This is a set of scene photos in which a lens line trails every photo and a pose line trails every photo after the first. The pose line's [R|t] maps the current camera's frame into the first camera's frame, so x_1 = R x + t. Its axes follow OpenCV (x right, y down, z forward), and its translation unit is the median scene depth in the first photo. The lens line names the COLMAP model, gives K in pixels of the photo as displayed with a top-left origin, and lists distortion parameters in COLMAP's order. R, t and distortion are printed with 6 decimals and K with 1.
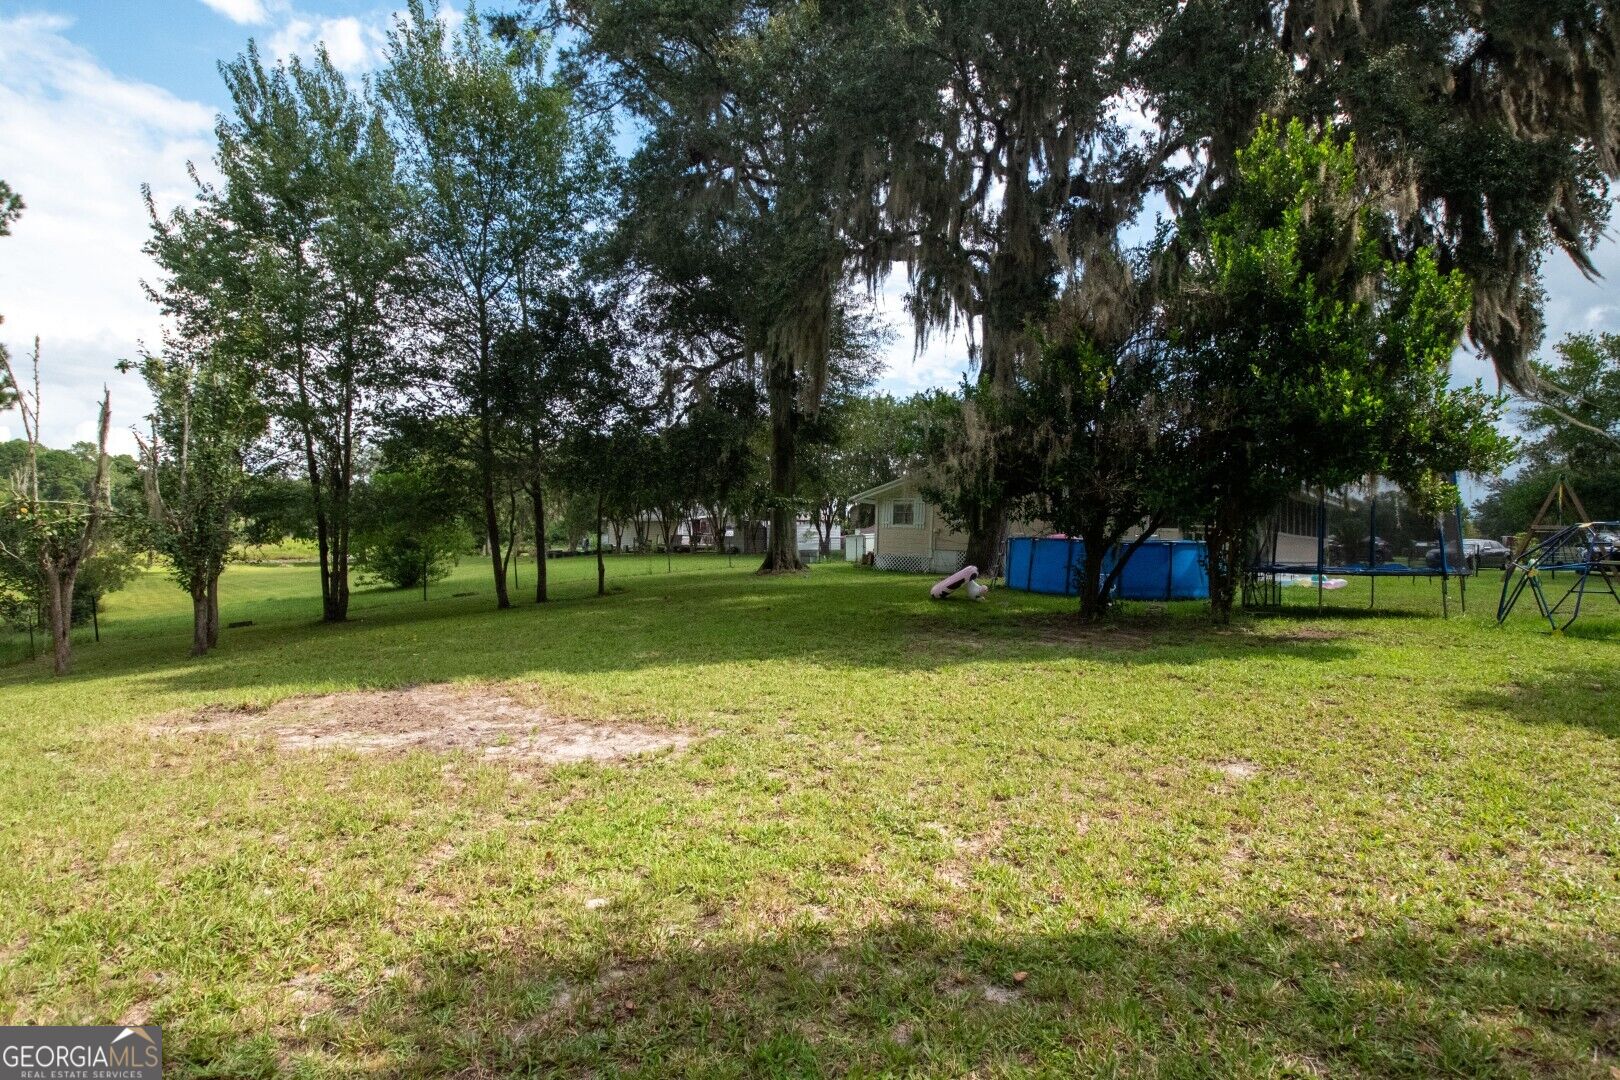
lens RADIAL K [[713.5, 0, 809.9], [0, 713.5, 535.6], [0, 0, 1]] dist [0.005201, -0.017529]
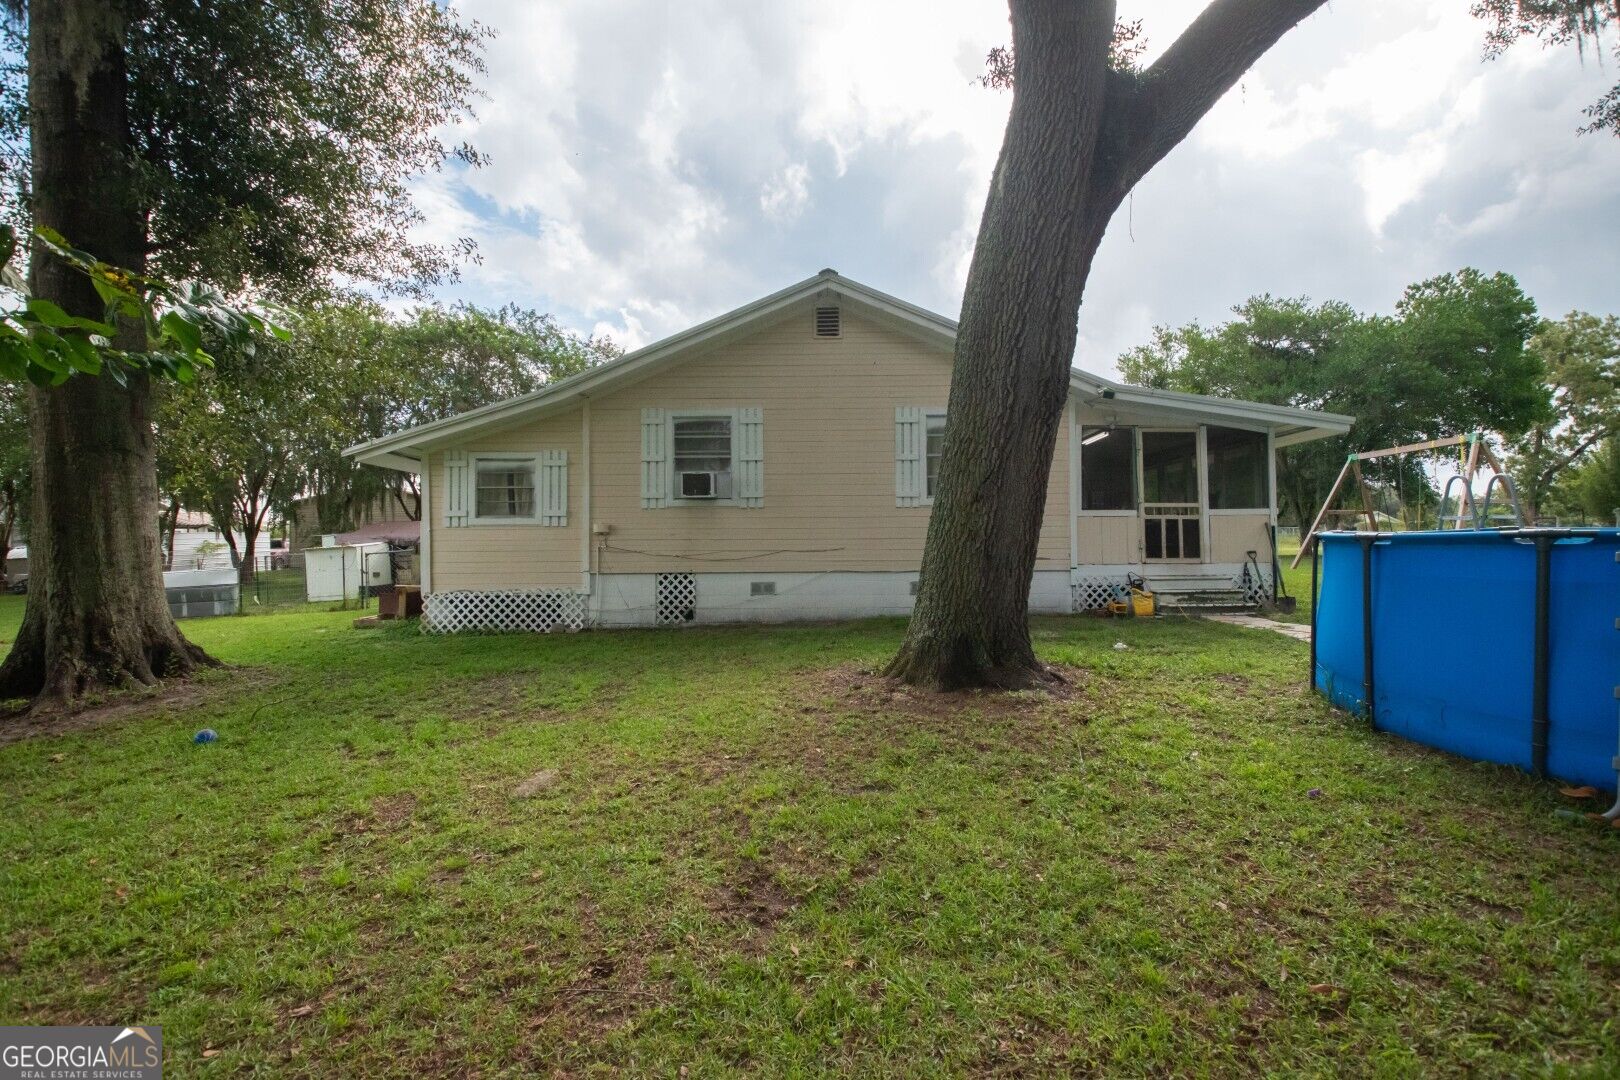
lens RADIAL K [[713.5, 0, 807.2], [0, 713.5, 538.9], [0, 0, 1]] dist [0.005201, -0.017529]
pose [[0.766764, -0.007028, 0.641891, 0.001185], [0.013938, 0.999887, -0.005702, 0.000956], [-0.641778, 0.013319, 0.766775, 0.413679]]
